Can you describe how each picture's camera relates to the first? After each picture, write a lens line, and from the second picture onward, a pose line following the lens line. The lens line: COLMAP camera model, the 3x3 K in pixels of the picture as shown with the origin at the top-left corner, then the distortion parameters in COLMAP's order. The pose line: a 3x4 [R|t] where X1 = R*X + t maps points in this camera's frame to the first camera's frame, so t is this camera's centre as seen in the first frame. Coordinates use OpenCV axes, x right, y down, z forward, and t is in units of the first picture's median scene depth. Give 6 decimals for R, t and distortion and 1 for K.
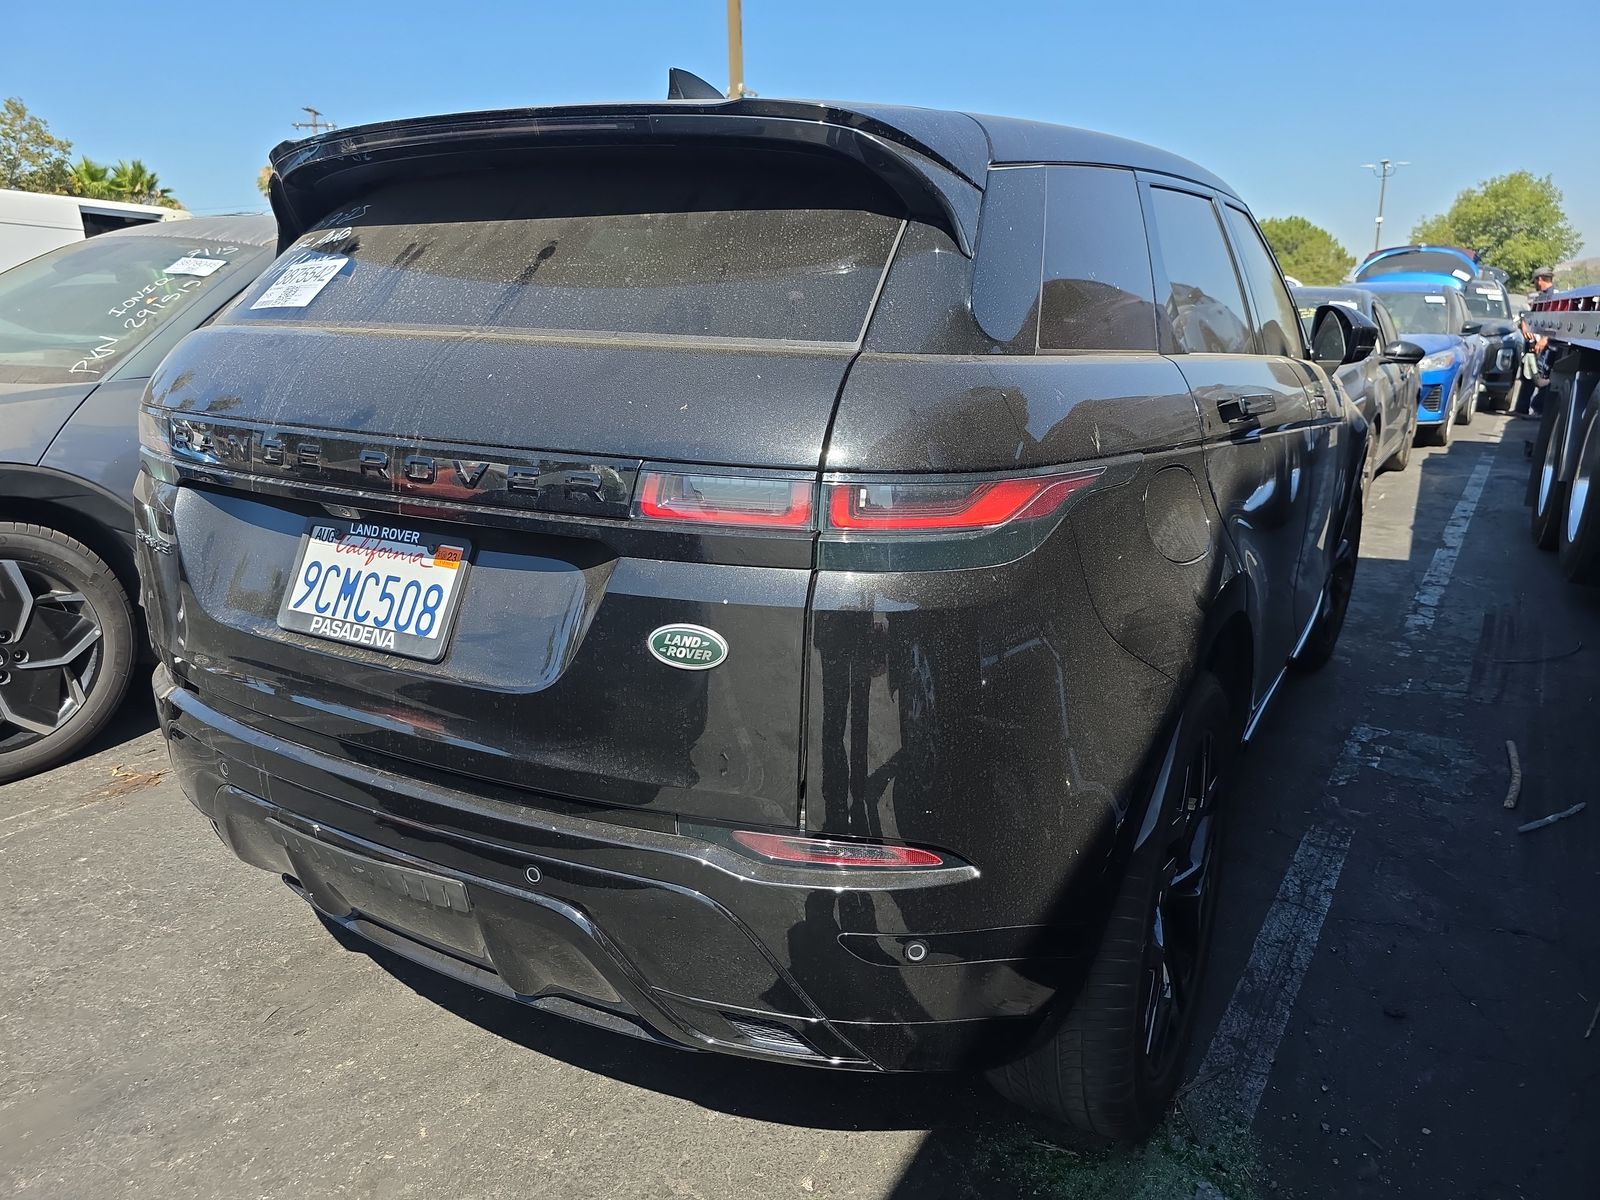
lens RADIAL K [[1136.6, 0, 800.0], [0, 1136.6, 600.0], [0, 0, 1]] dist [0.013990, -0.000790]
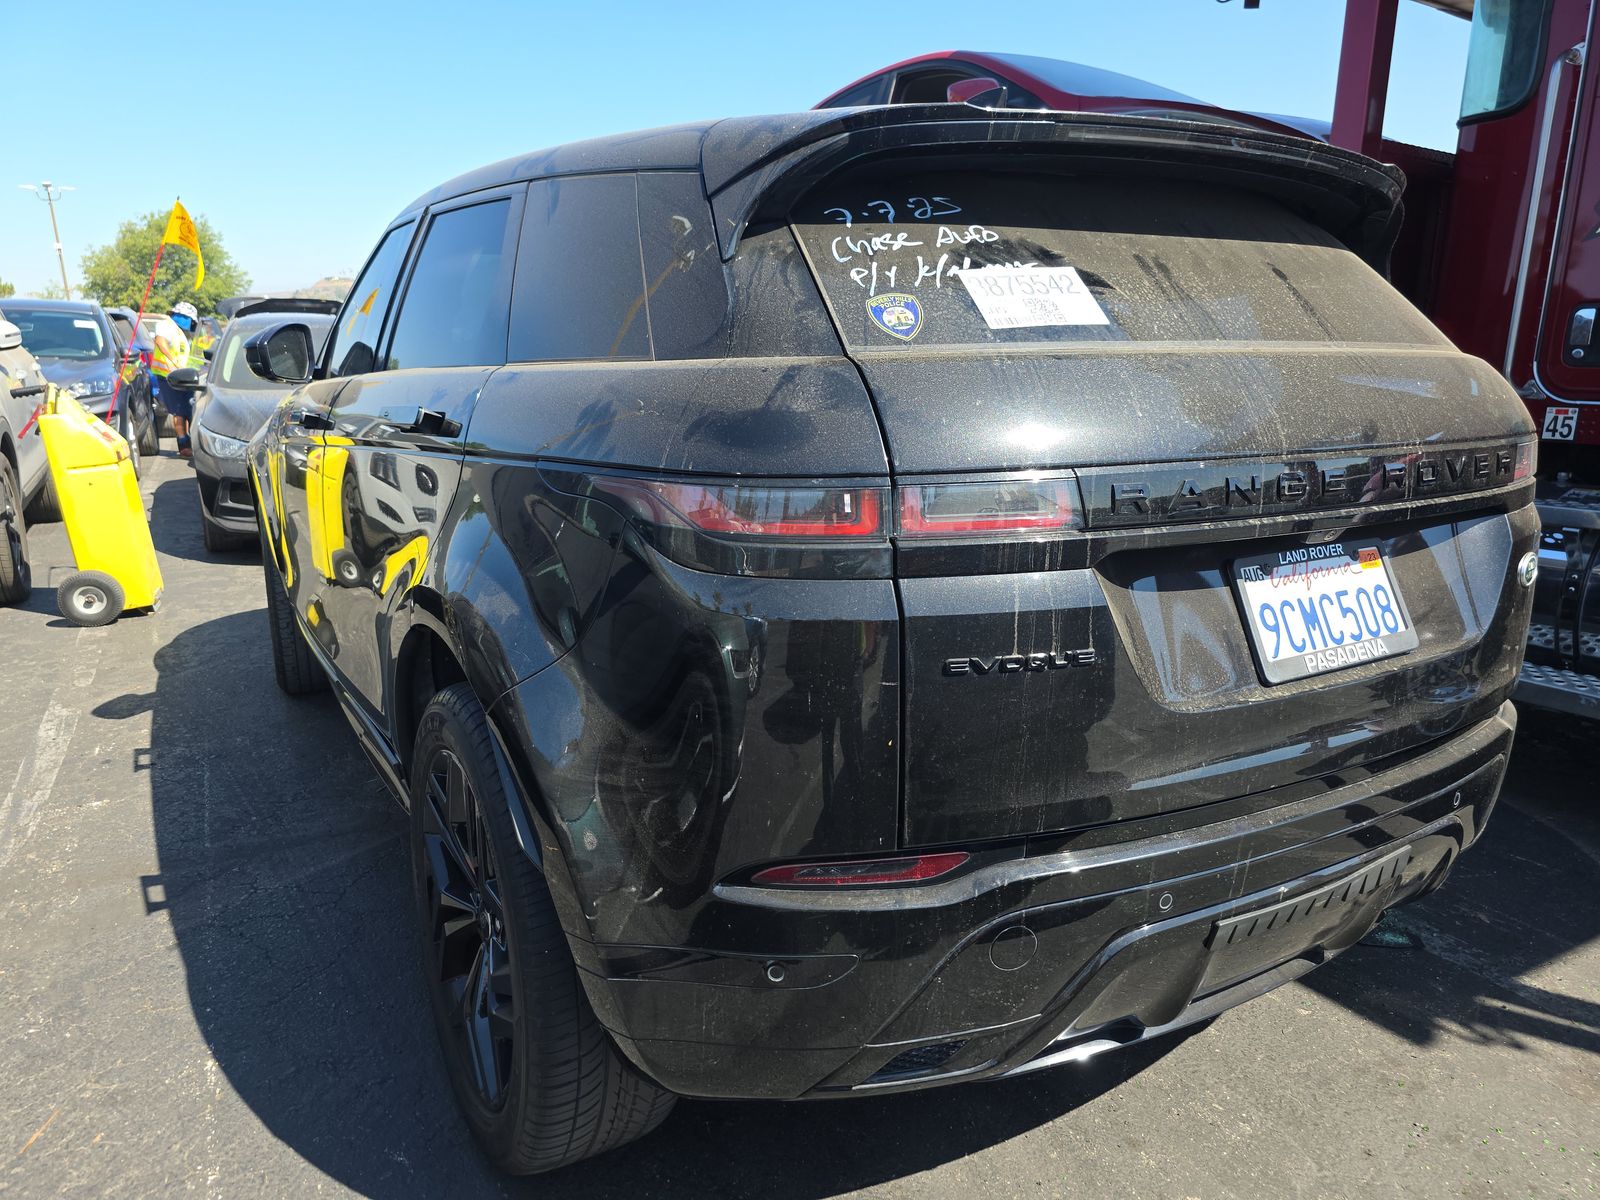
lens RADIAL K [[1136.6, 0, 800.0], [0, 1136.6, 600.0], [0, 0, 1]] dist [0.013990, -0.000790]
pose [[0.470765, -0.203770, 0.858405, -1.432767], [0.226201, 0.968317, 0.105808, -0.225302], [-0.852768, 0.144362, 0.501943, 0.893936]]
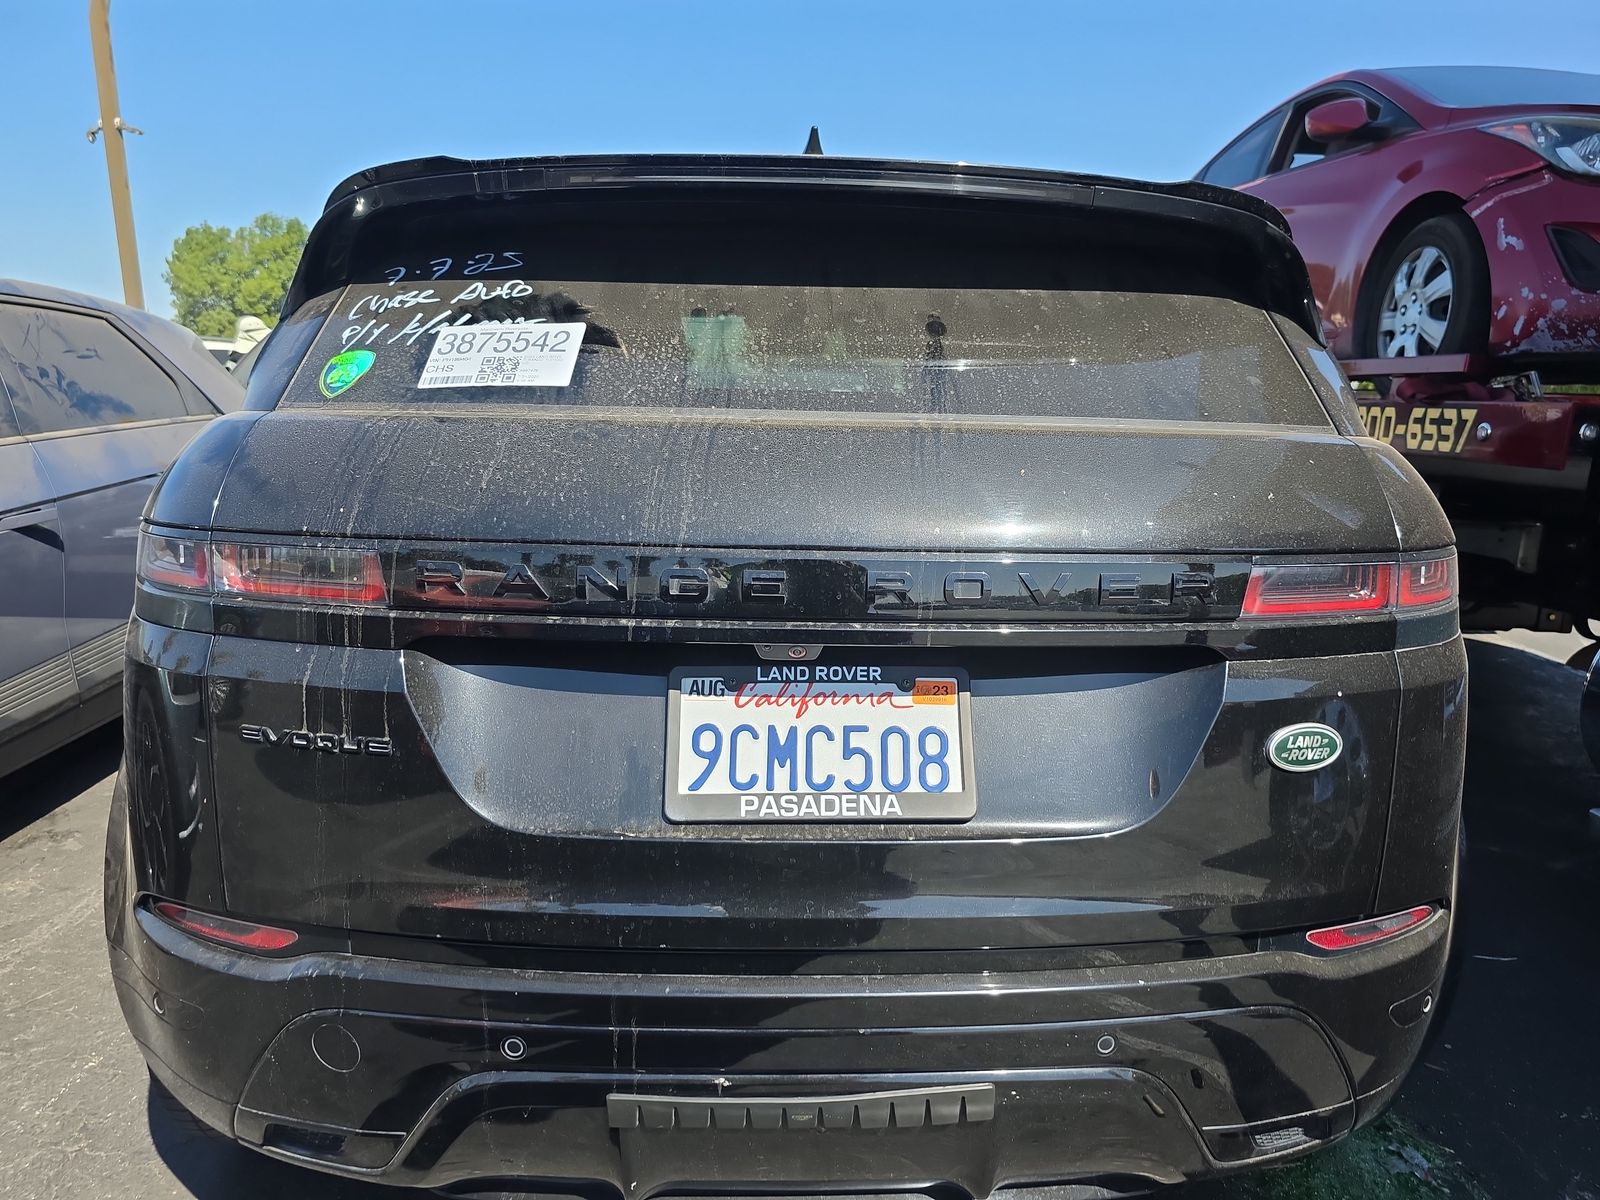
lens RADIAL K [[1116.3, 0, 803.6], [0, 1116.3, 609.0], [0, 0, 1]] dist [0.082224, -0.064026]
pose [[0.840732, -0.097816, 0.532543, -0.787418], [0.127523, 0.991650, -0.019178, -0.090462], [-0.526221, 0.084035, 0.846185, 0.347603]]
